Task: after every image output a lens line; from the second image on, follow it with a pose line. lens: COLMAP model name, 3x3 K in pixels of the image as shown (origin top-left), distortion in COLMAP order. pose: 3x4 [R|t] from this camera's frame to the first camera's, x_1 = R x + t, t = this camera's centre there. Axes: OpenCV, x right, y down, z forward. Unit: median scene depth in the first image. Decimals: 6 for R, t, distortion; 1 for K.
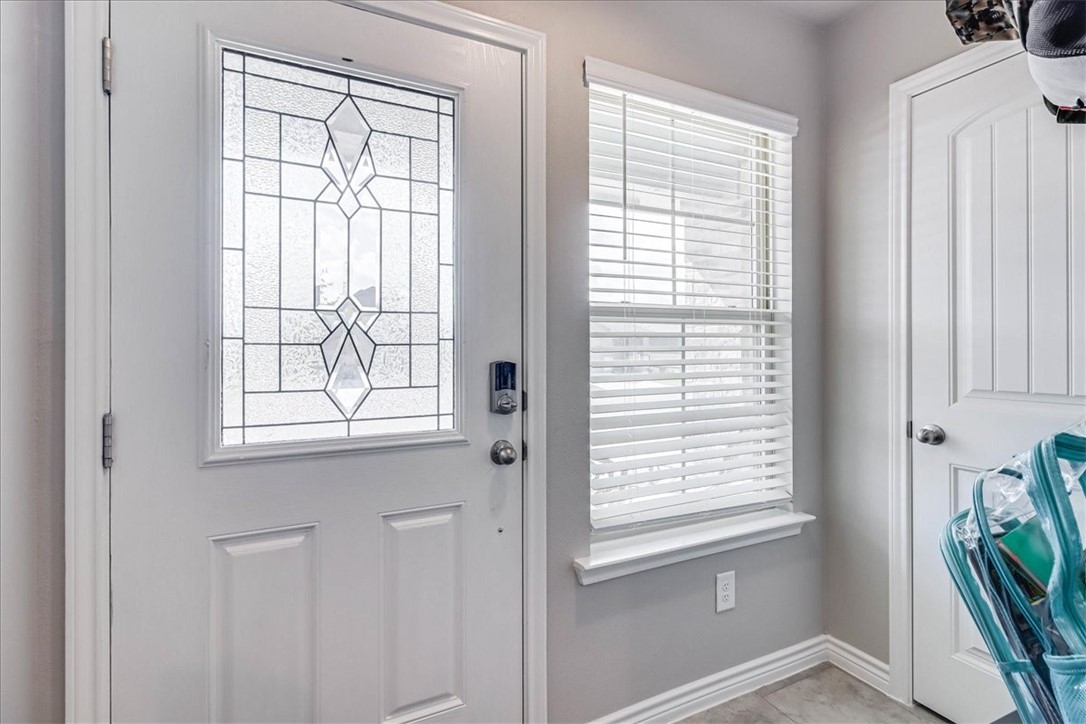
lens RADIAL K [[502.0, 0, 543.3], [0, 502.0, 360.1], [0, 0, 1]] dist [0.003864, 0.000176]
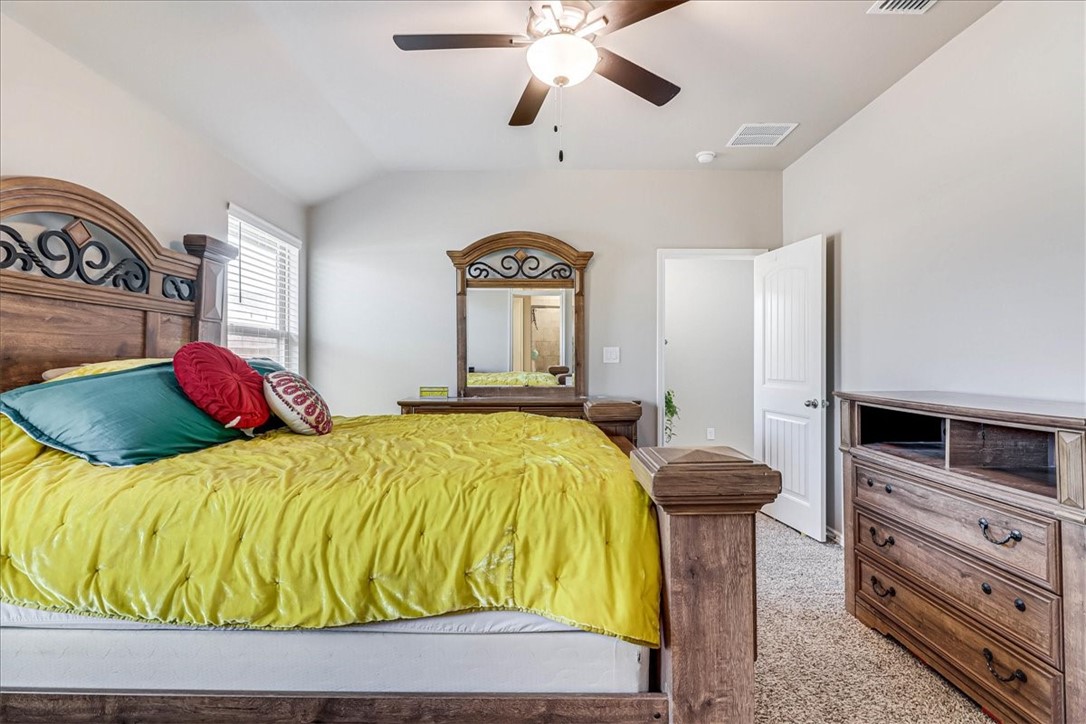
lens RADIAL K [[502.0, 0, 543.3], [0, 502.0, 360.1], [0, 0, 1]] dist [0.003864, 0.000176]
pose [[0.444194, 0.018673, 0.895736, -1.150302], [0.006325, 0.999693, -0.023976, 0.096025], [-0.895909, 0.016315, 0.443939, -1.064107]]
